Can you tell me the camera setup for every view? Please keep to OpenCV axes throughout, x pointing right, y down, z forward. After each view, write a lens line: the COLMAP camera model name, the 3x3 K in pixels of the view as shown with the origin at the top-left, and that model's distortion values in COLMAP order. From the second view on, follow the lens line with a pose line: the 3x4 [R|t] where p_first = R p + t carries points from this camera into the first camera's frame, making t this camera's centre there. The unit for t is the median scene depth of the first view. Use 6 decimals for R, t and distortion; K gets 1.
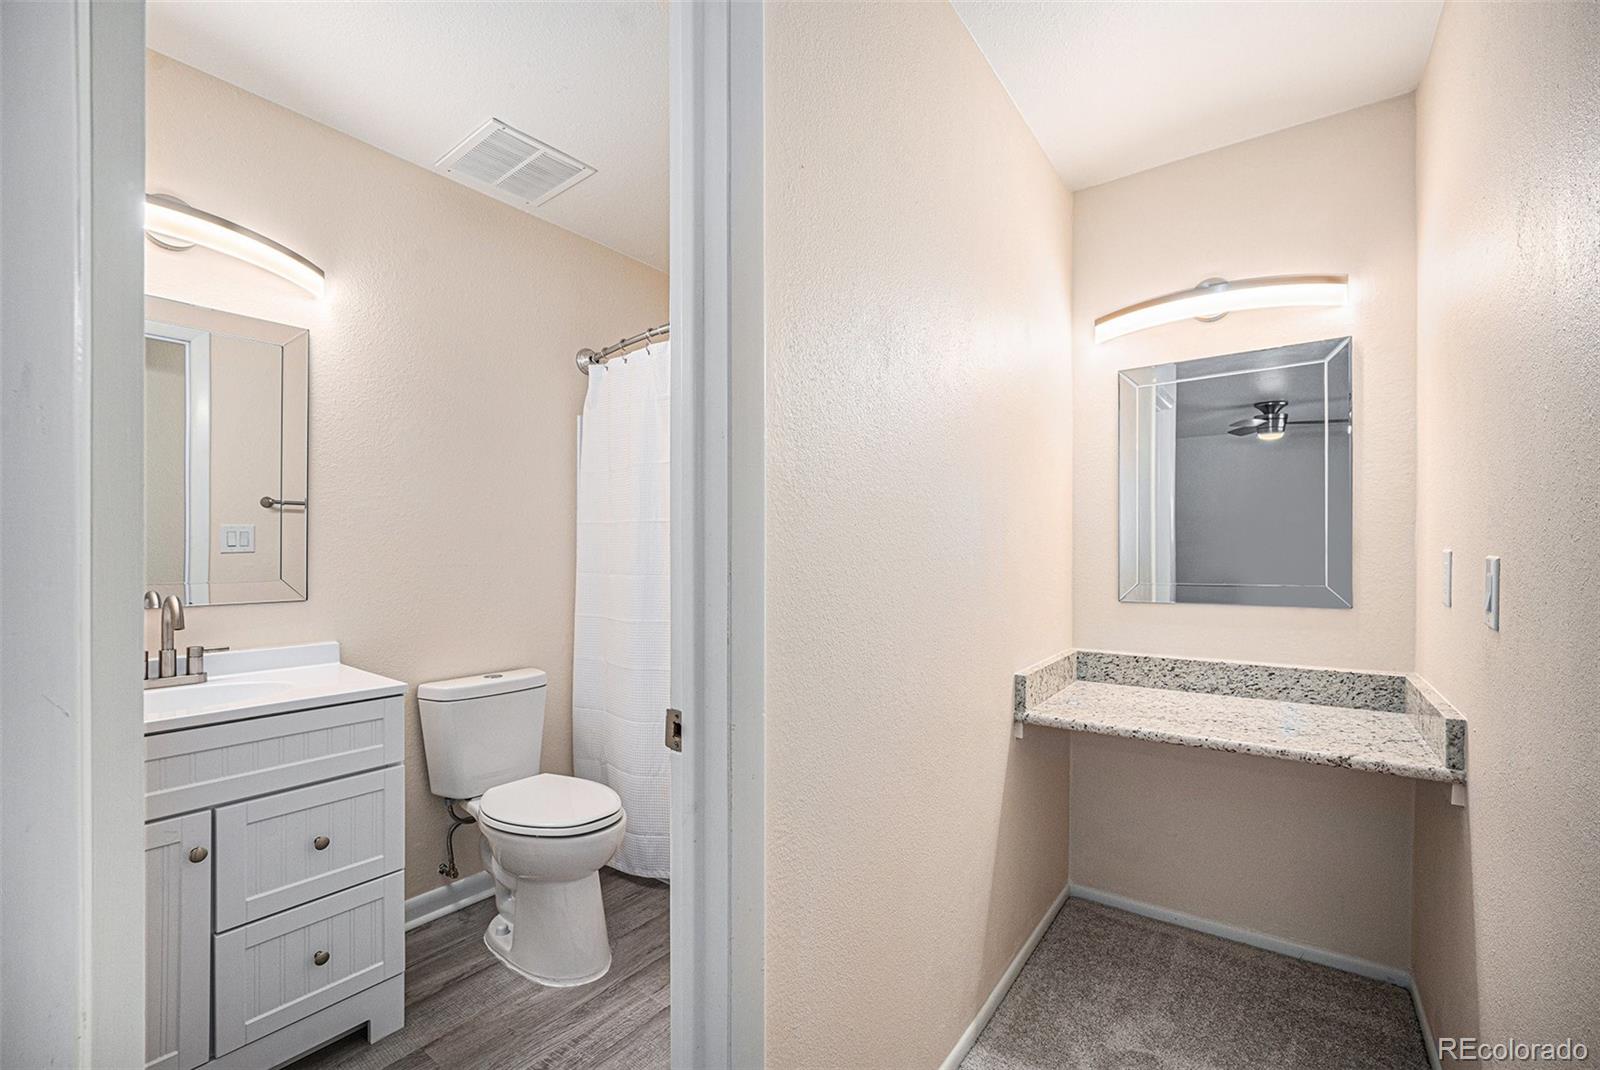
lens RADIAL K [[654.8, 0, 773.1], [0, 654.8, 553.5], [0, 0, 1]] dist [-0.007654, -0.000062]
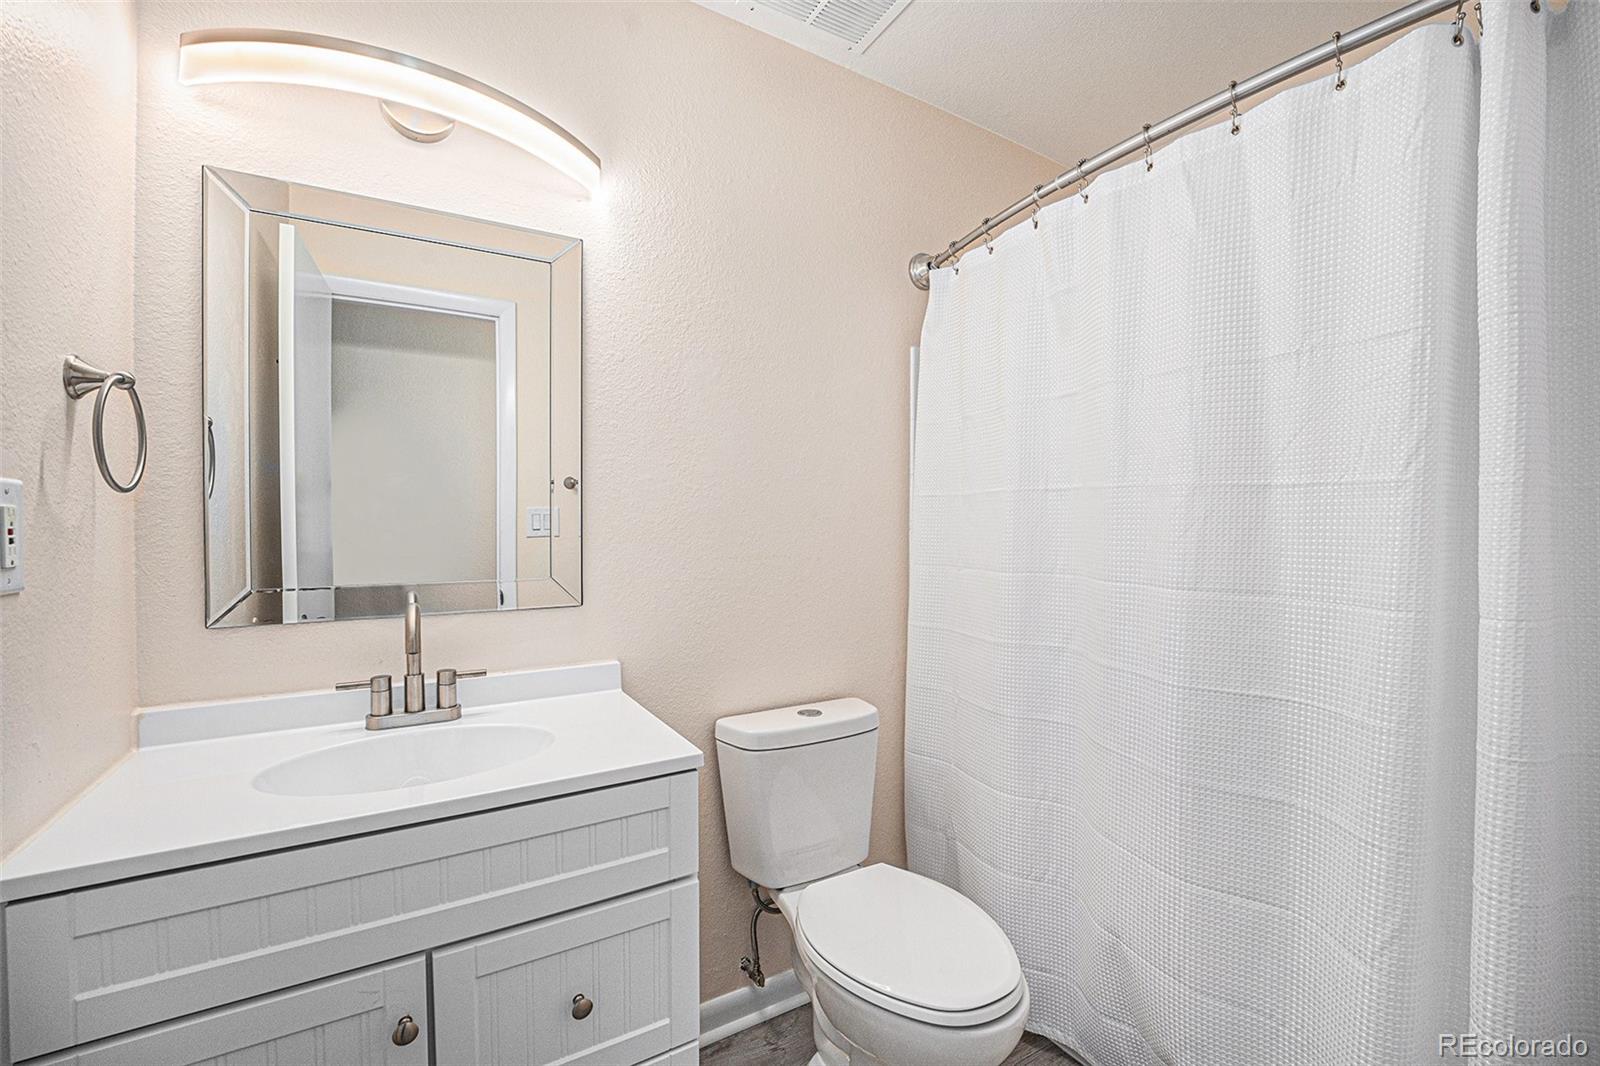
lens RADIAL K [[667.4, 0, 803.5], [0, 667.4, 532.8], [0, 0, 1]] dist [-0.000665, 0.000101]
pose [[0.935458, -0.003055, -0.353424, -0.181482], [0.003341, 0.999994, 0.000199, -0.008375], [0.353422, -0.001366, 0.935463, 0.326359]]
